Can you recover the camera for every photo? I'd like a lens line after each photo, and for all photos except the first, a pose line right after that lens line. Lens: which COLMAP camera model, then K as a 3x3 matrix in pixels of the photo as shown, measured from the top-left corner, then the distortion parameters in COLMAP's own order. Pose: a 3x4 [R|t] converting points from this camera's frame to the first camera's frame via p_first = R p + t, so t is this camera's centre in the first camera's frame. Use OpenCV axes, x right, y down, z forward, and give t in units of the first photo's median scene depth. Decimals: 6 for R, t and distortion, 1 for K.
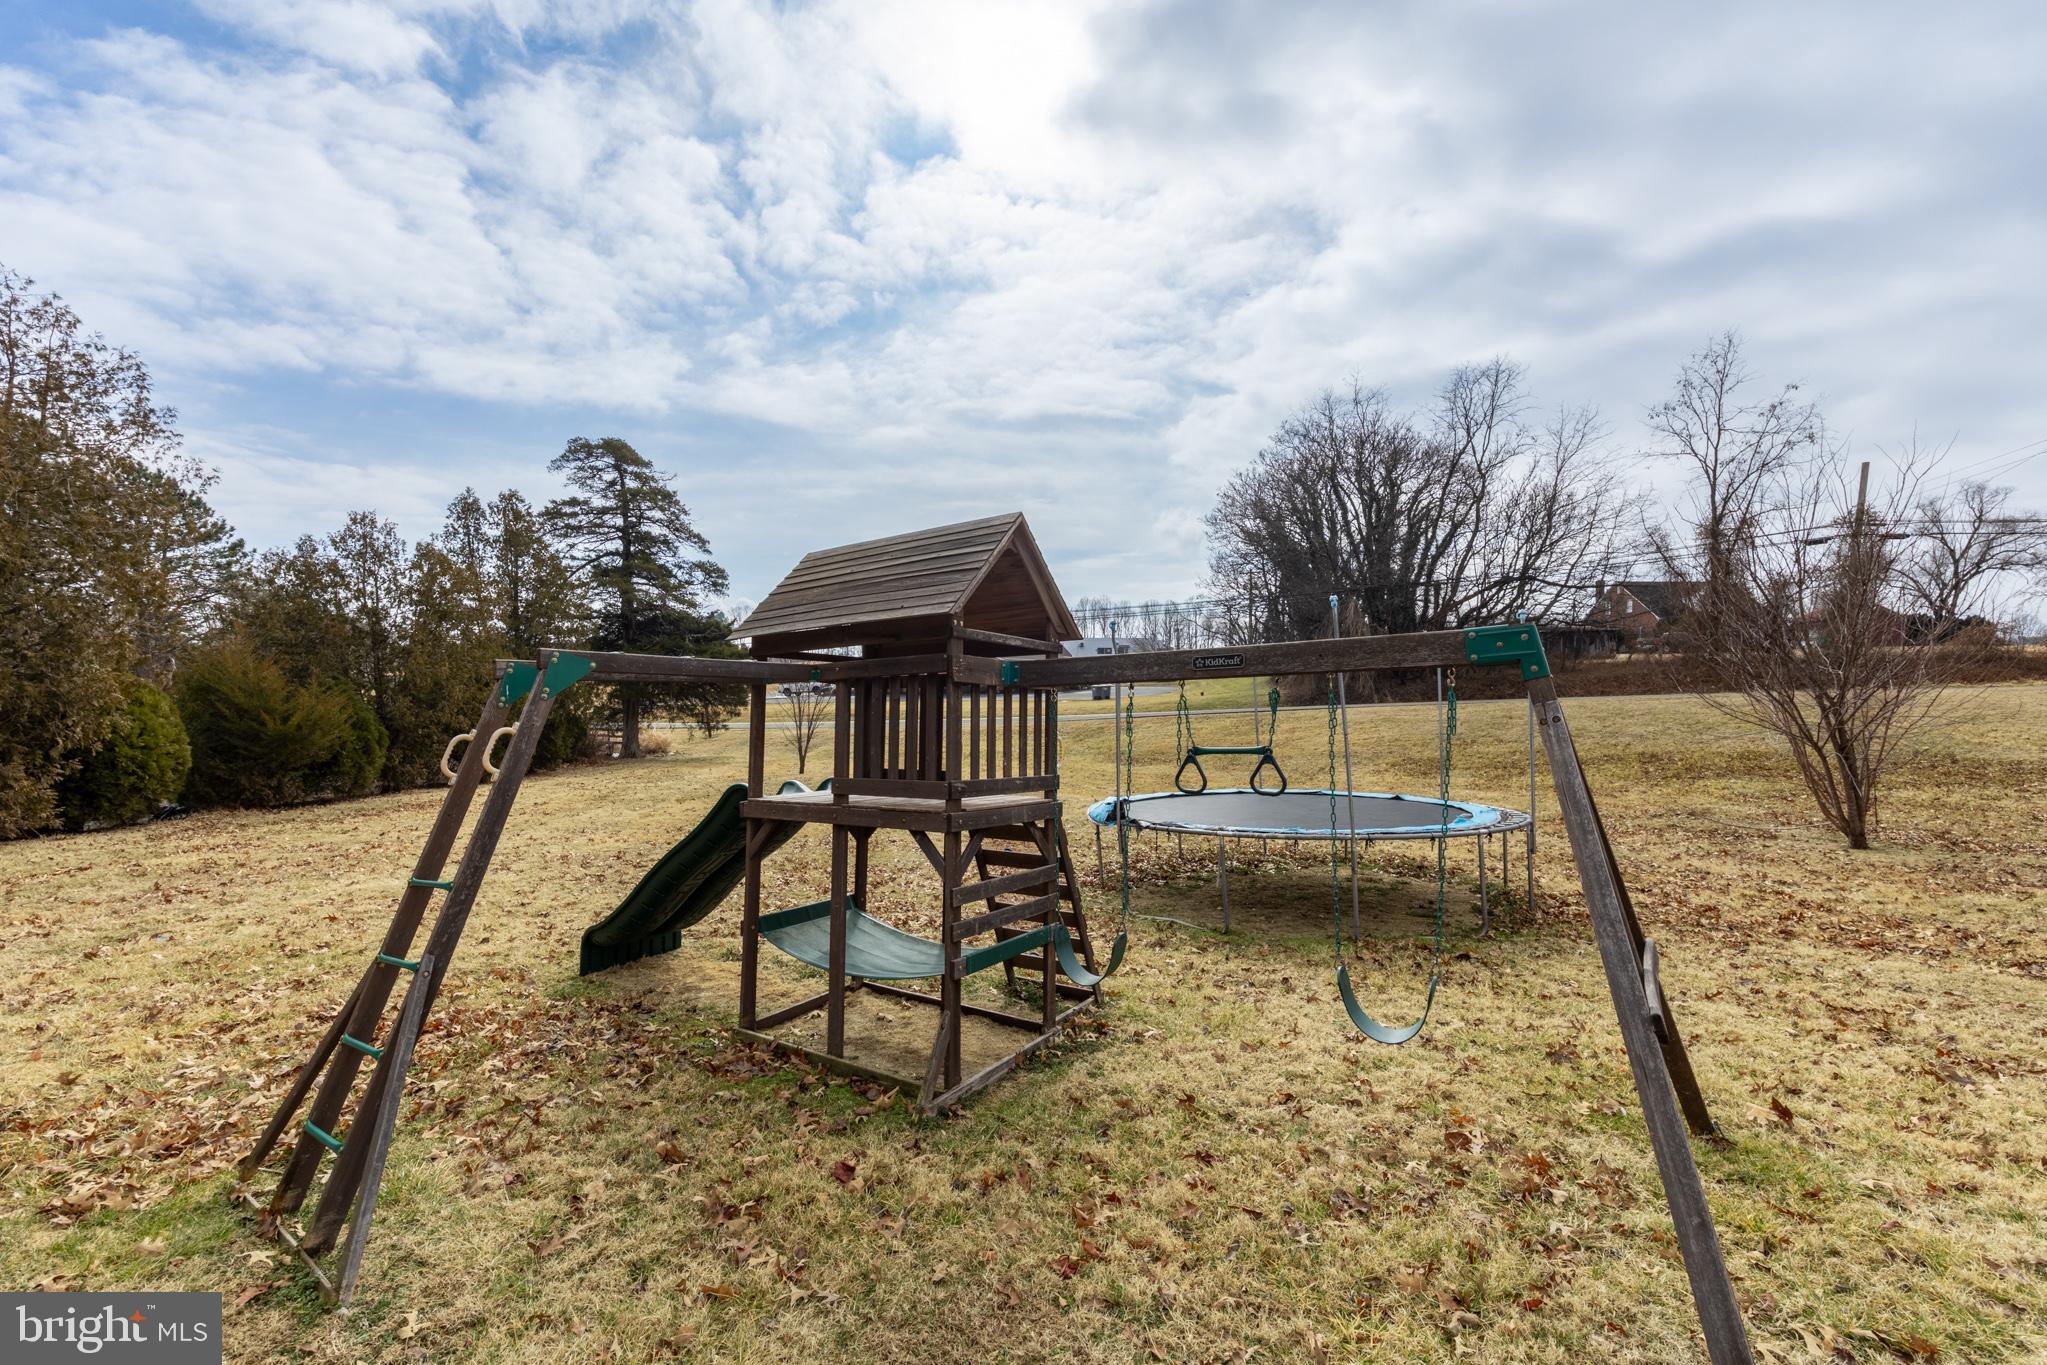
lens RADIAL K [[818.3, 0, 1023.5], [0, 818.3, 682.5], [0, 0, 1]] dist [-0.001461, 0.000234]
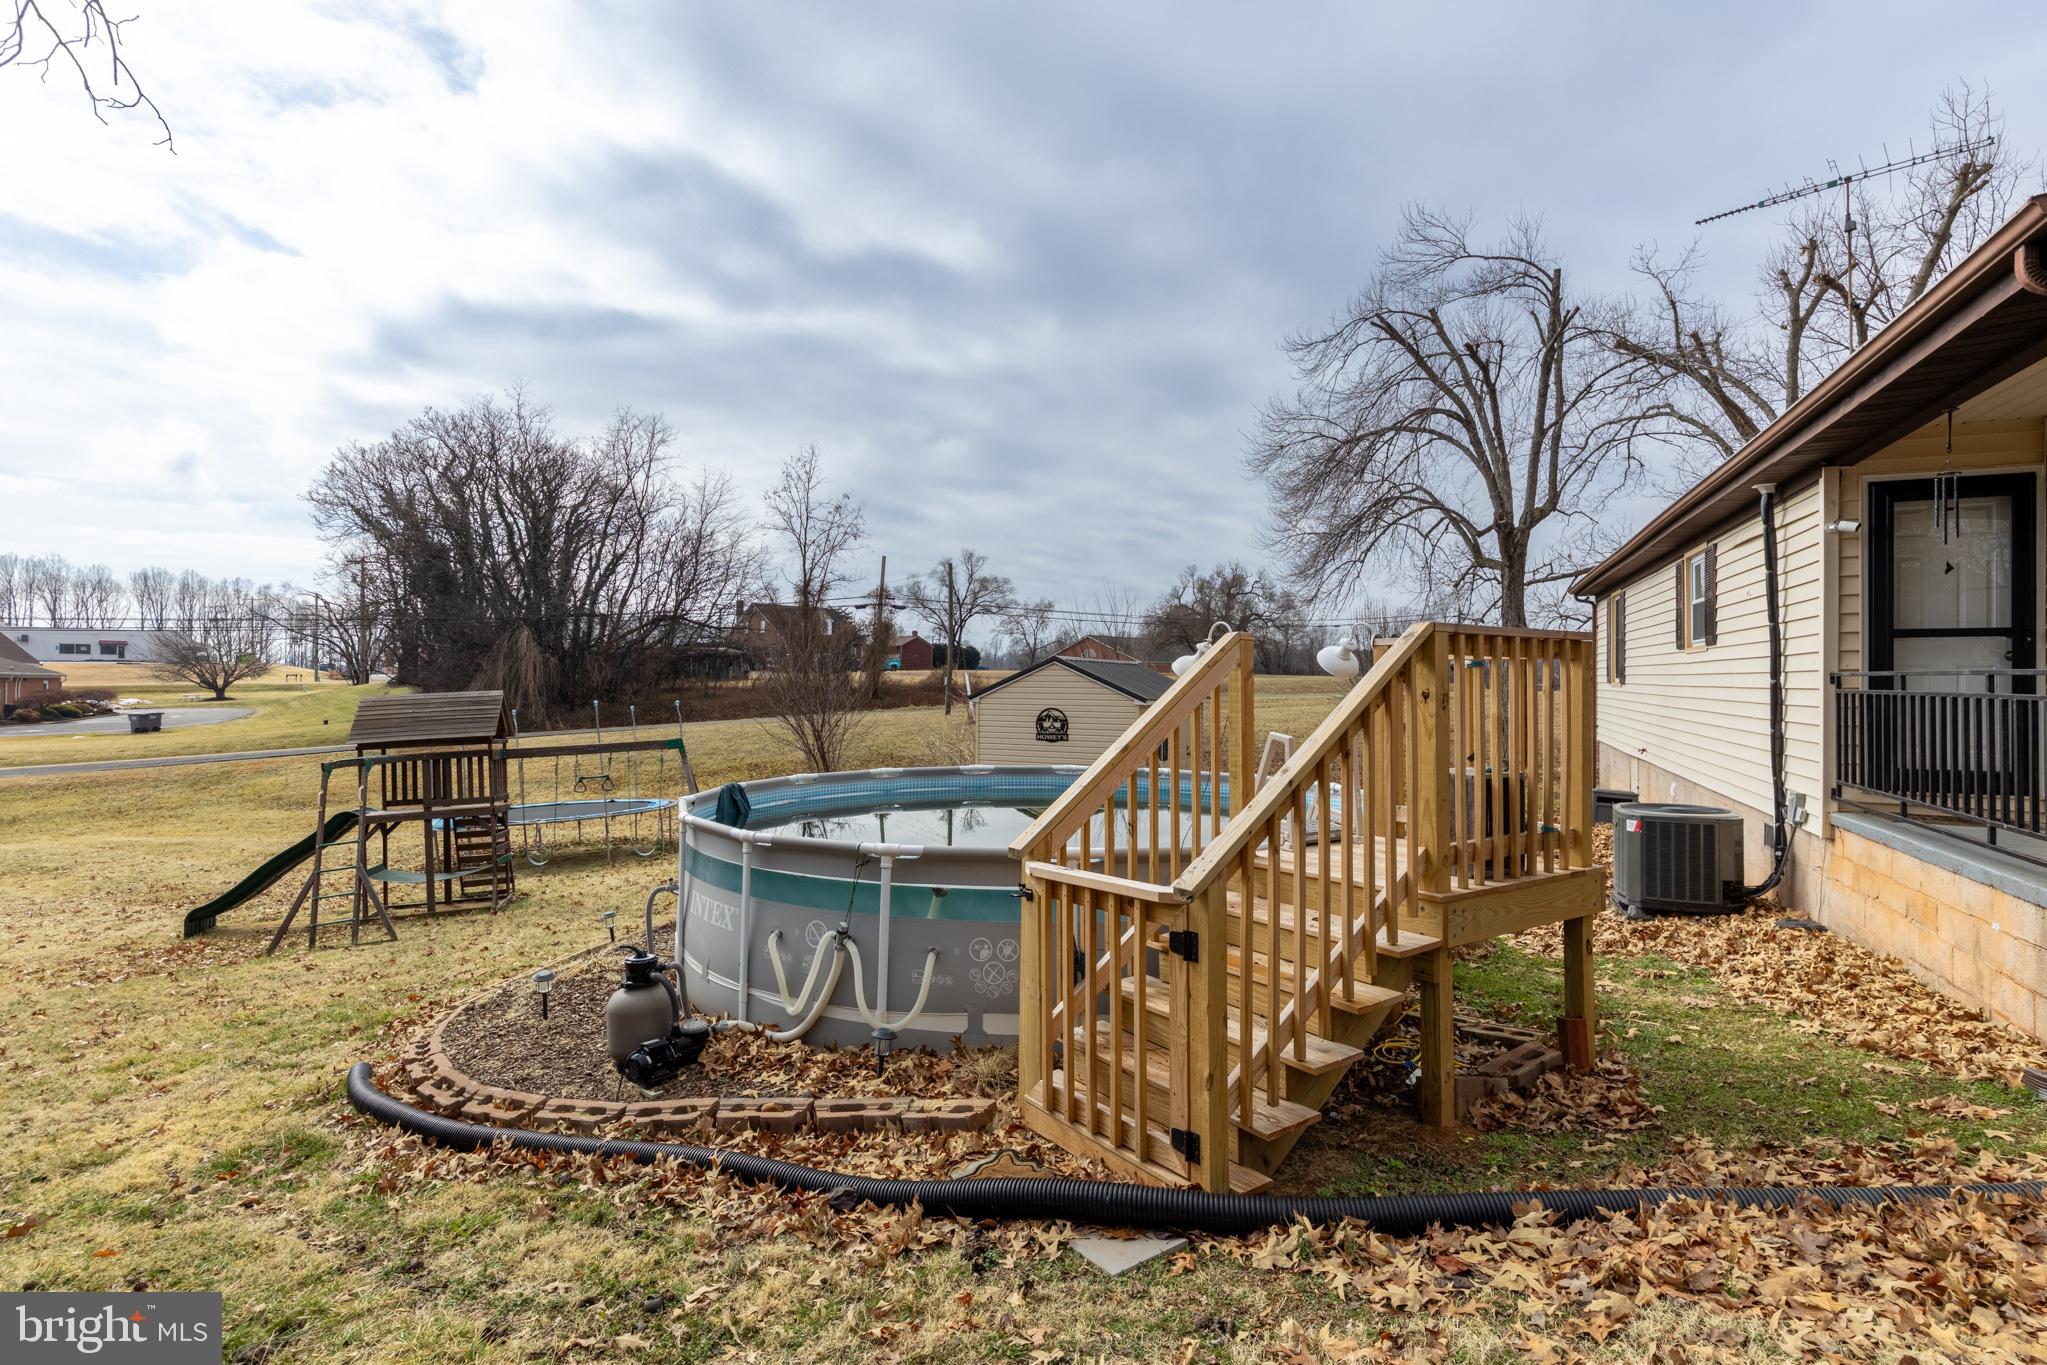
lens RADIAL K [[1084.7, 0, 1023.5], [0, 1084.7, 682.5], [0, 0, 1]] dist [-0.000156, 0.000283]
pose [[0.652284, -0.005279, 0.757956, -0.219930], [0.006982, 0.999975, 0.000956, -0.032335], [-0.757942, 0.004669, 0.652305, -0.355254]]
